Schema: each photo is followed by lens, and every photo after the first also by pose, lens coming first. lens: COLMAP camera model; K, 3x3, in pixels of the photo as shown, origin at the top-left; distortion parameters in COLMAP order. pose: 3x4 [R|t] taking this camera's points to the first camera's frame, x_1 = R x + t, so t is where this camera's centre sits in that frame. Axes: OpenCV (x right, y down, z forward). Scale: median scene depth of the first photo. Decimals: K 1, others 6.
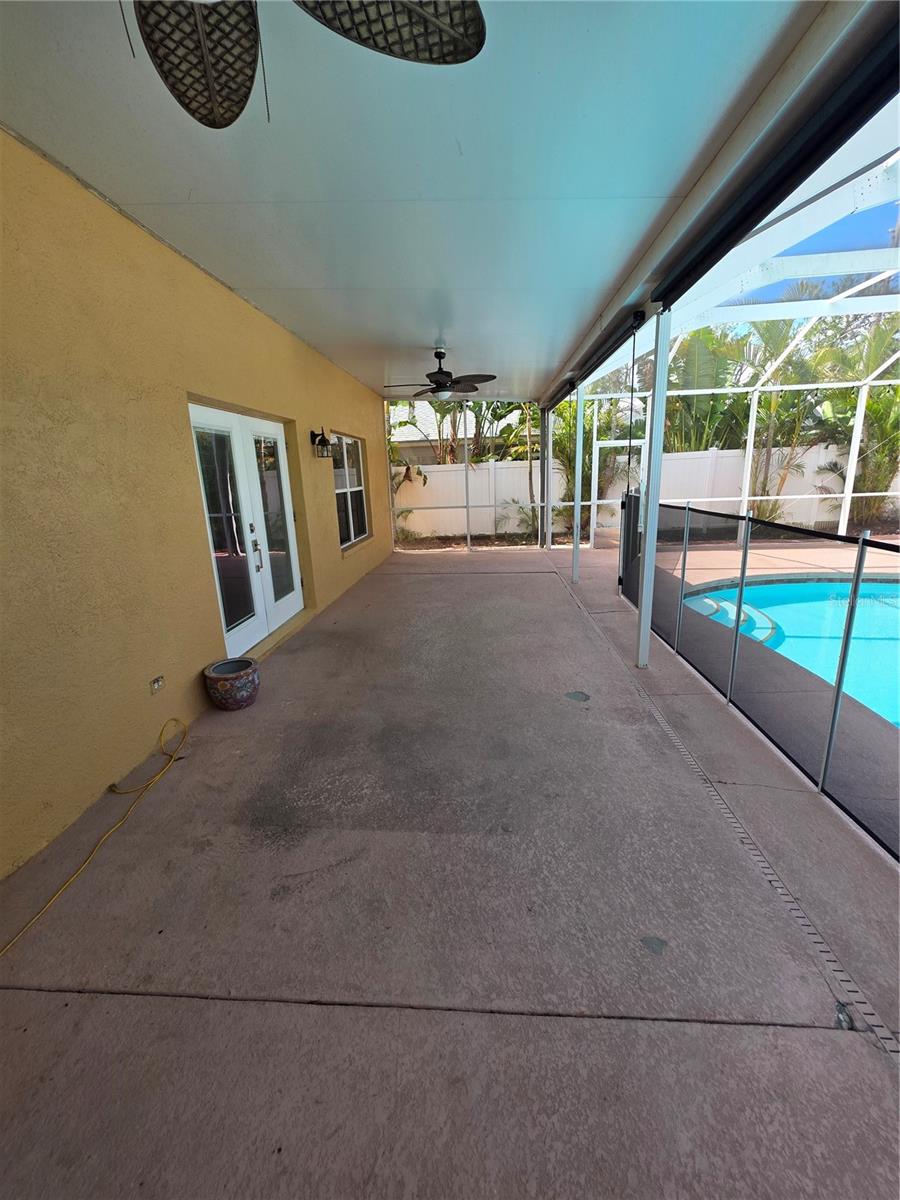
lens RADIAL K [[473.2, 0, 446.0], [0, 473.2, 590.7], [0, 0, 1]] dist [0.005716, 0.000244]
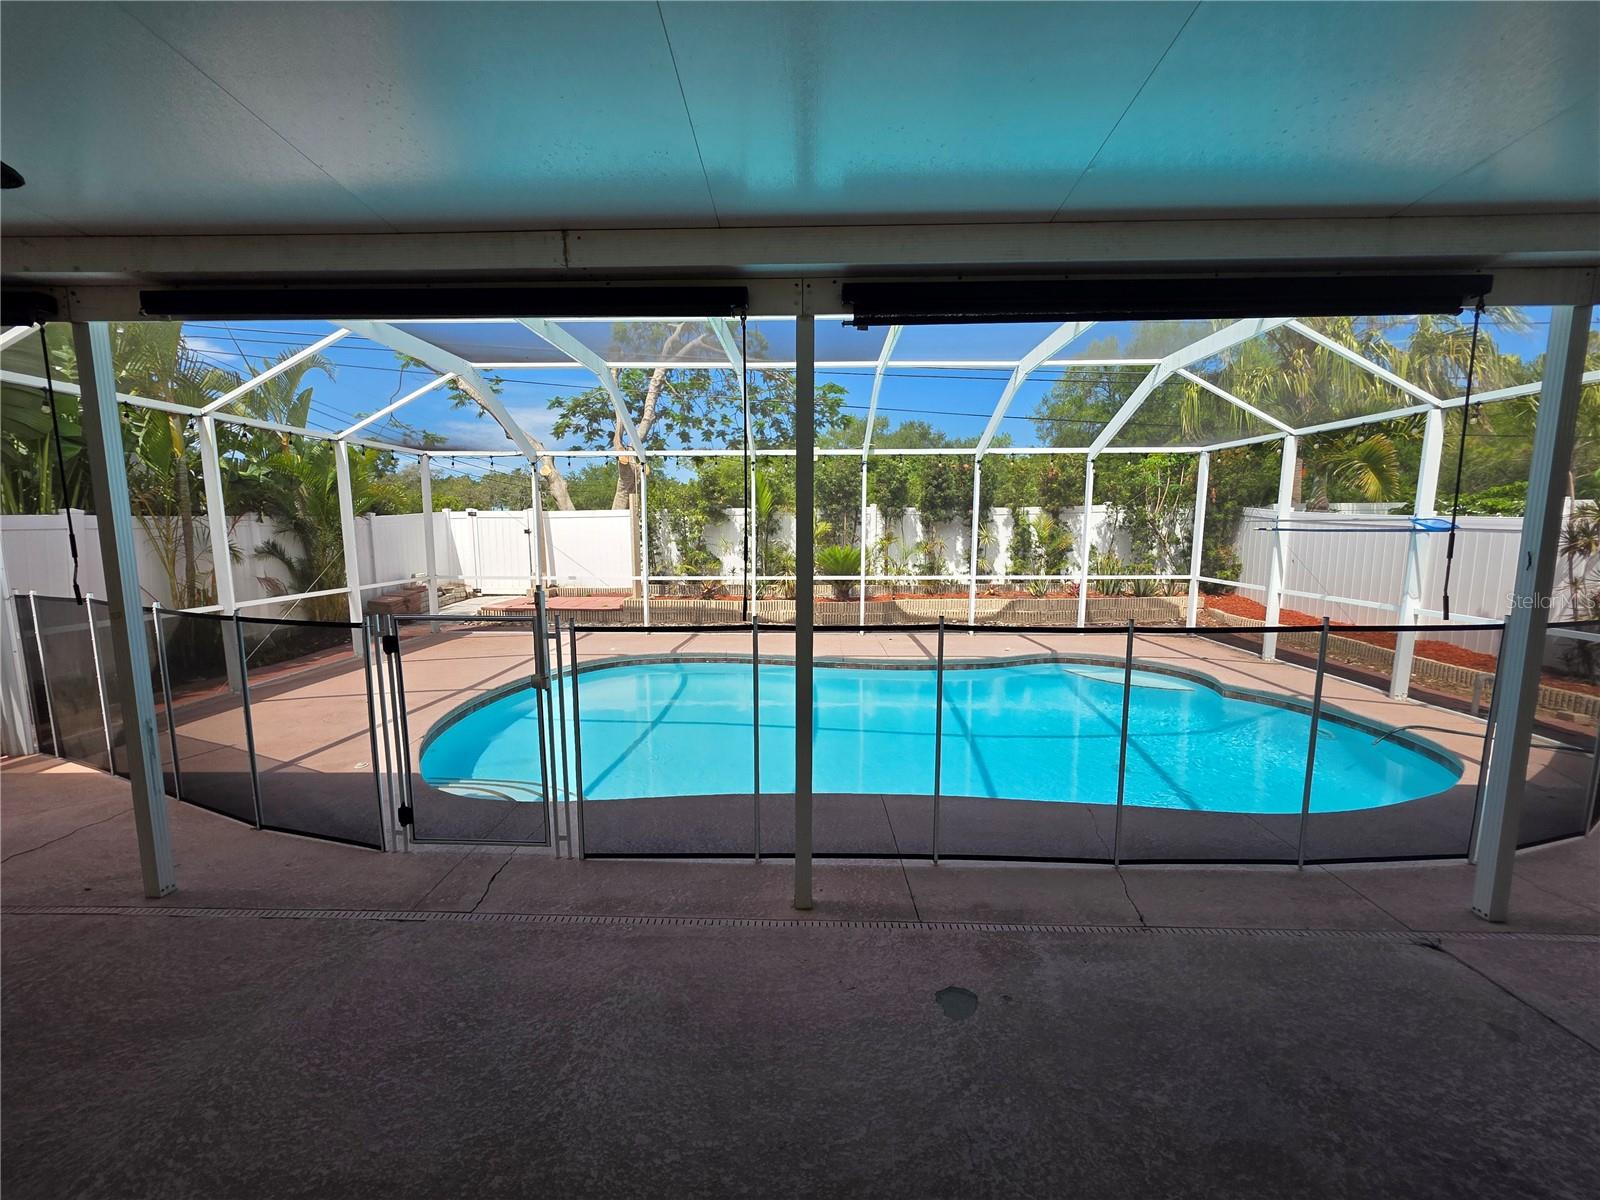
lens RADIAL K [[630.9, 0, 795.5], [0, 630.9, 604.4], [0, 0, 1]] dist [0.005716, 0.000244]
pose [[-0.049719, -0.088227, 0.994859, -0.375839], [0.240542, 0.965713, 0.097663, -0.318981], [-0.969365, 0.244161, -0.026792, 1.103563]]
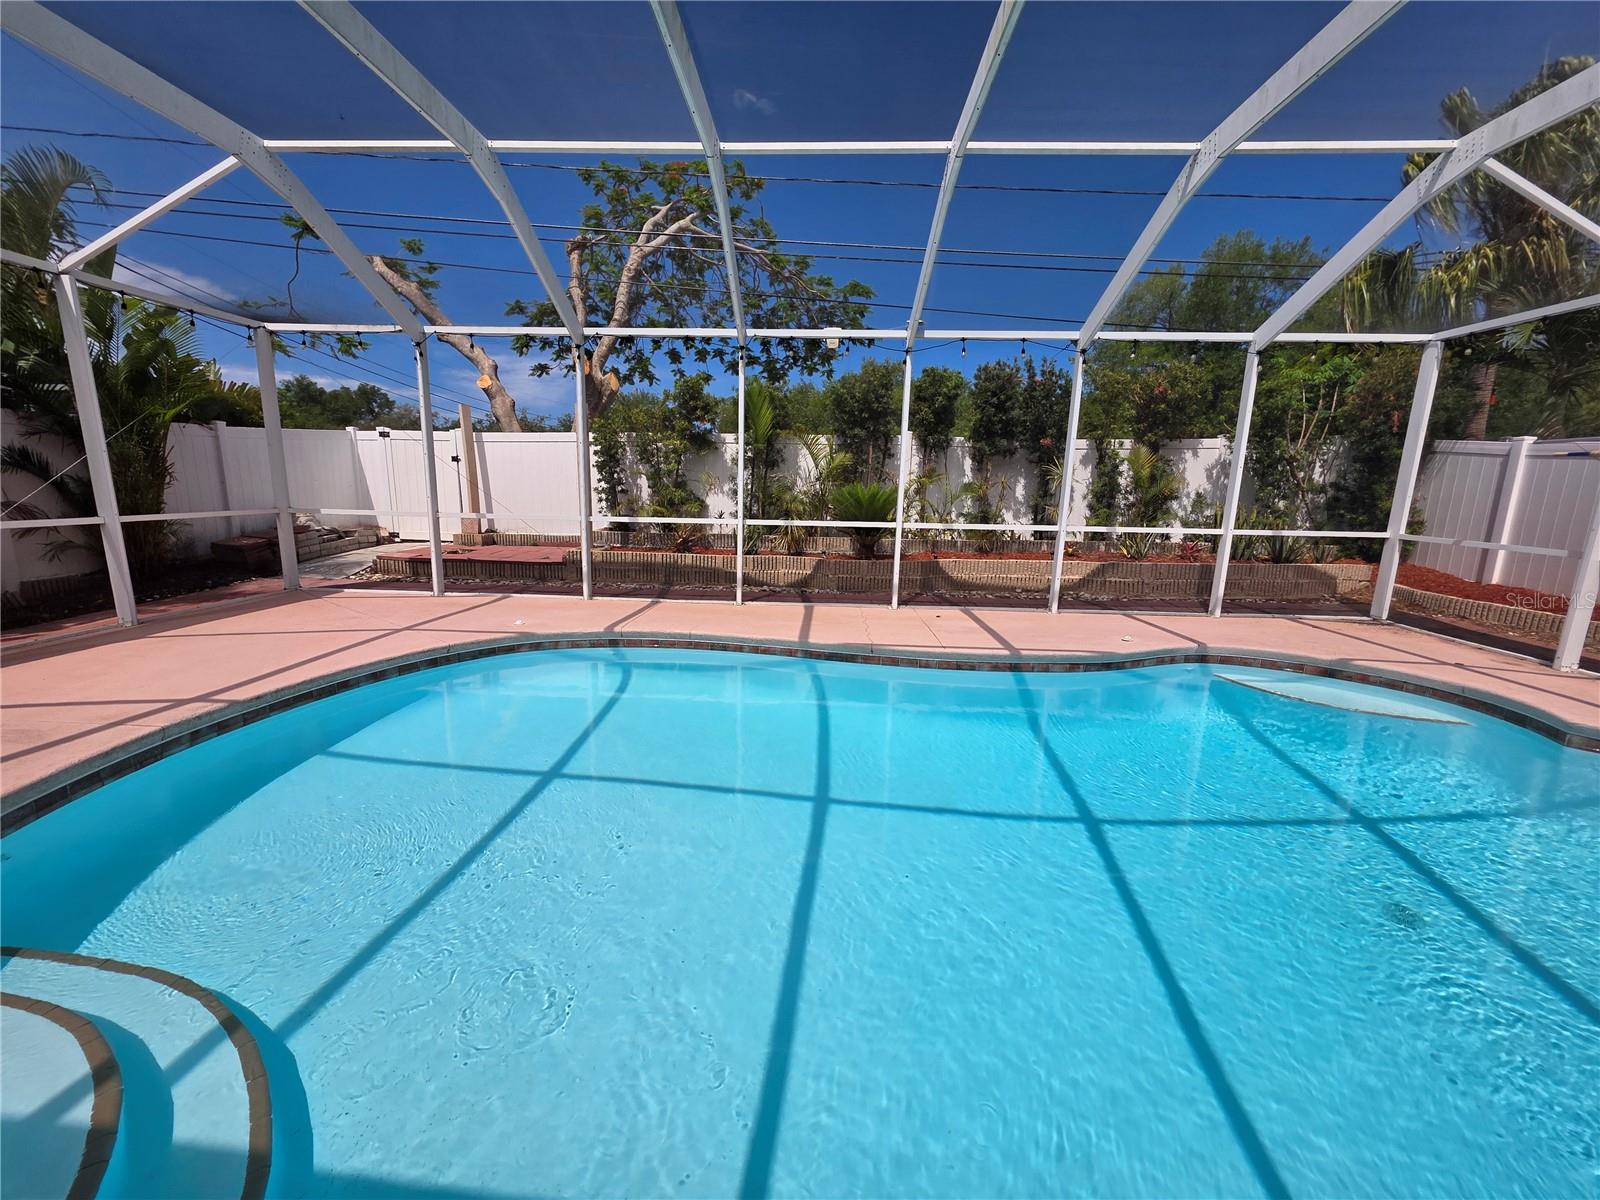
lens RADIAL K [[630.9, 0, 795.5], [0, 630.9, 604.4], [0, 0, 1]] dist [0.005716, 0.000244]
pose [[-0.031390, -0.153843, 0.987597, 0.586332], [0.218546, 0.963118, 0.156976, -0.214154], [-0.975322, 0.220763, 0.003390, 1.058186]]
